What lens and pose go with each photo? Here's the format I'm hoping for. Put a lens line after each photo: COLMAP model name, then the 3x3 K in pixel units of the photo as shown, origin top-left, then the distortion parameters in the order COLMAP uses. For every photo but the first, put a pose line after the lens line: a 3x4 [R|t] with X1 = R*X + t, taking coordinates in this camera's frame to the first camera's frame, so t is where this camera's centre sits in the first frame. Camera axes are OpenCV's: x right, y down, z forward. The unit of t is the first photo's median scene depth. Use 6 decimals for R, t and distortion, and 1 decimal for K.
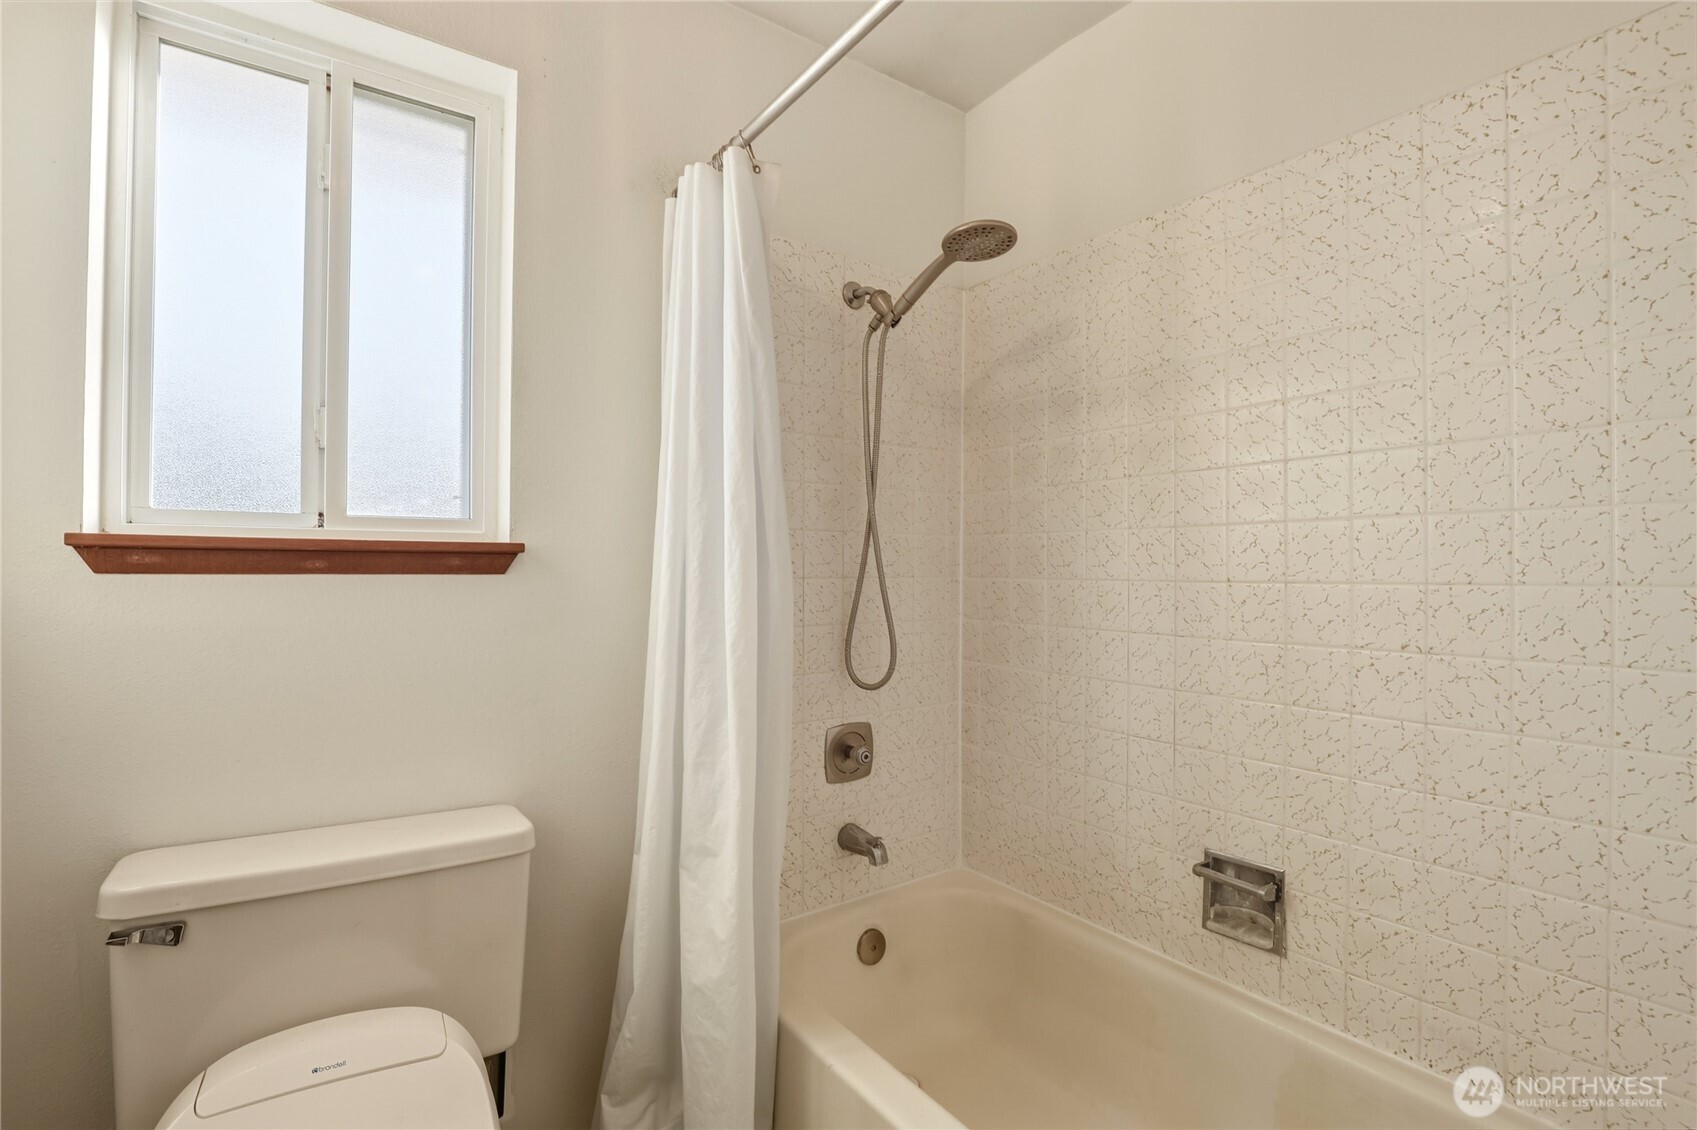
lens RADIAL K [[781.6, 0, 847.7], [0, 781.6, 565.0], [0, 0, 1]] dist [-0.029752, 0.003590]
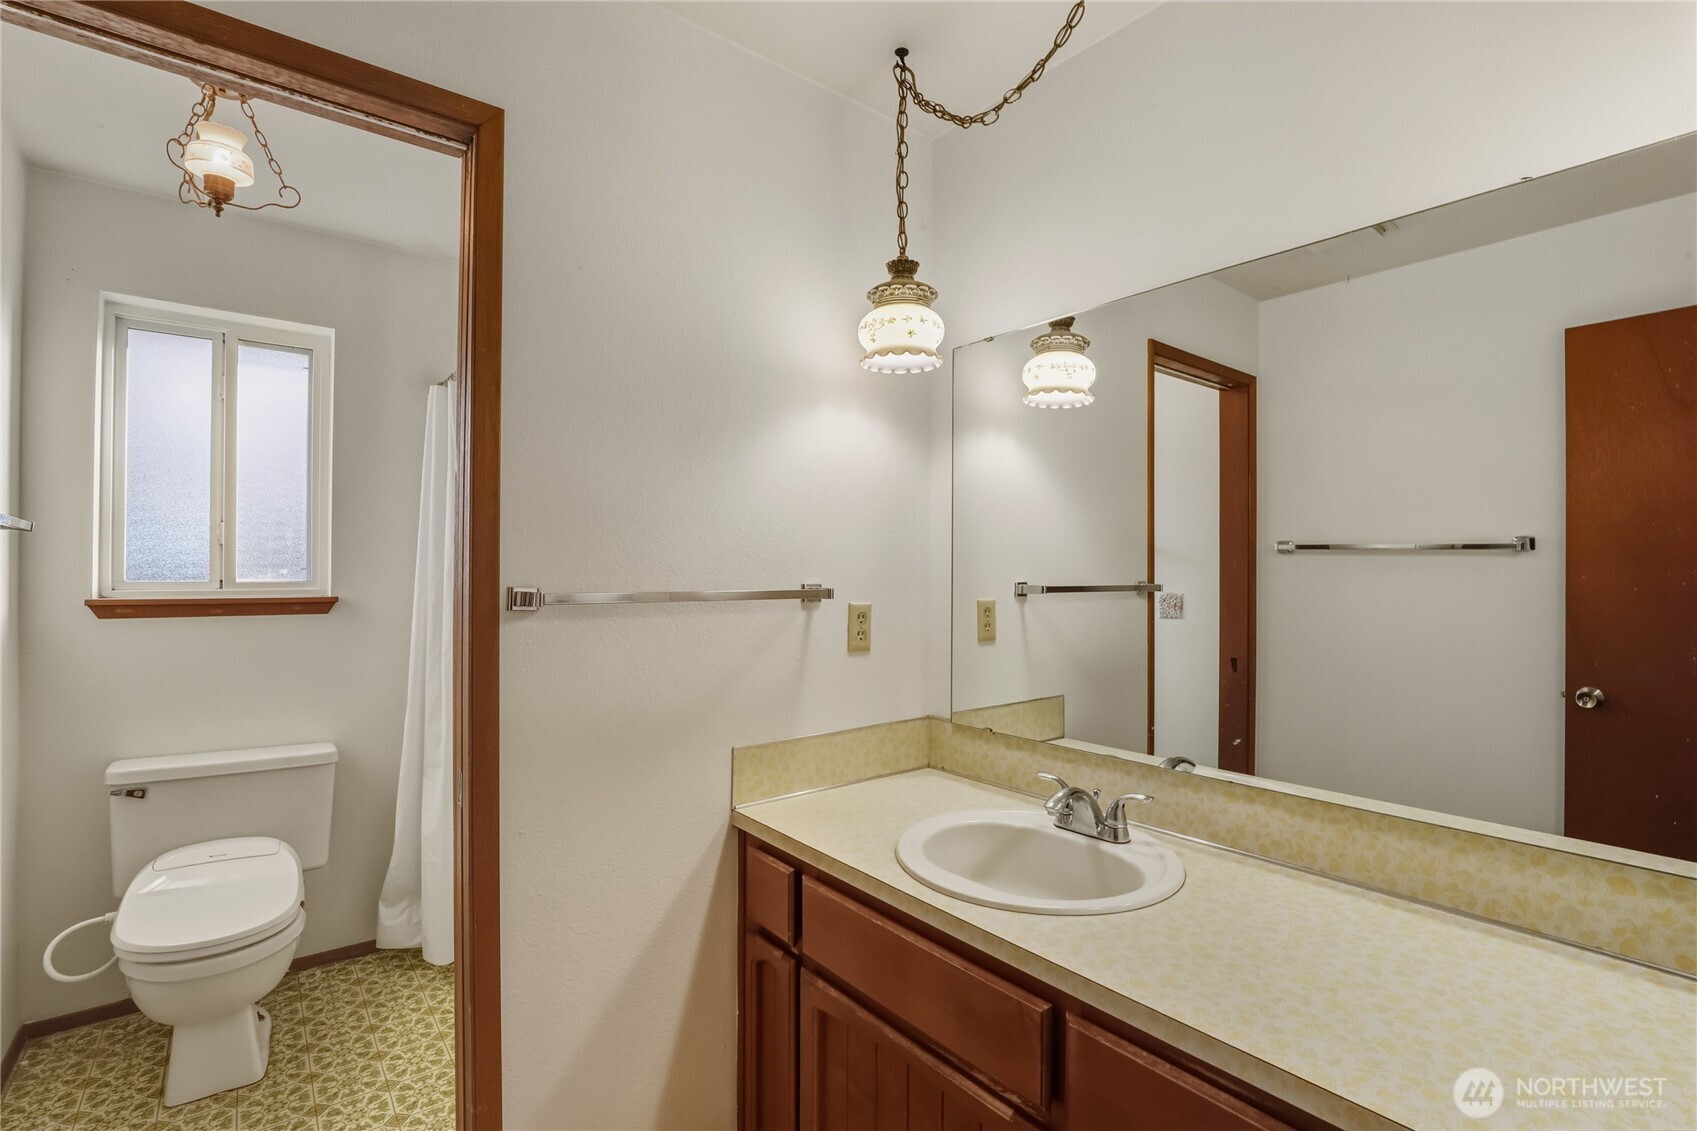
lens RADIAL K [[781.6, 0, 850.9], [0, 781.6, 570.5], [0, 0, 1]] dist [-0.029752, 0.003590]
pose [[0.998370, -0.005317, 0.056824, 0.716411], [0.005620, 0.999971, -0.005171, -0.079311], [-0.056795, 0.005482, 0.998371, -0.913305]]
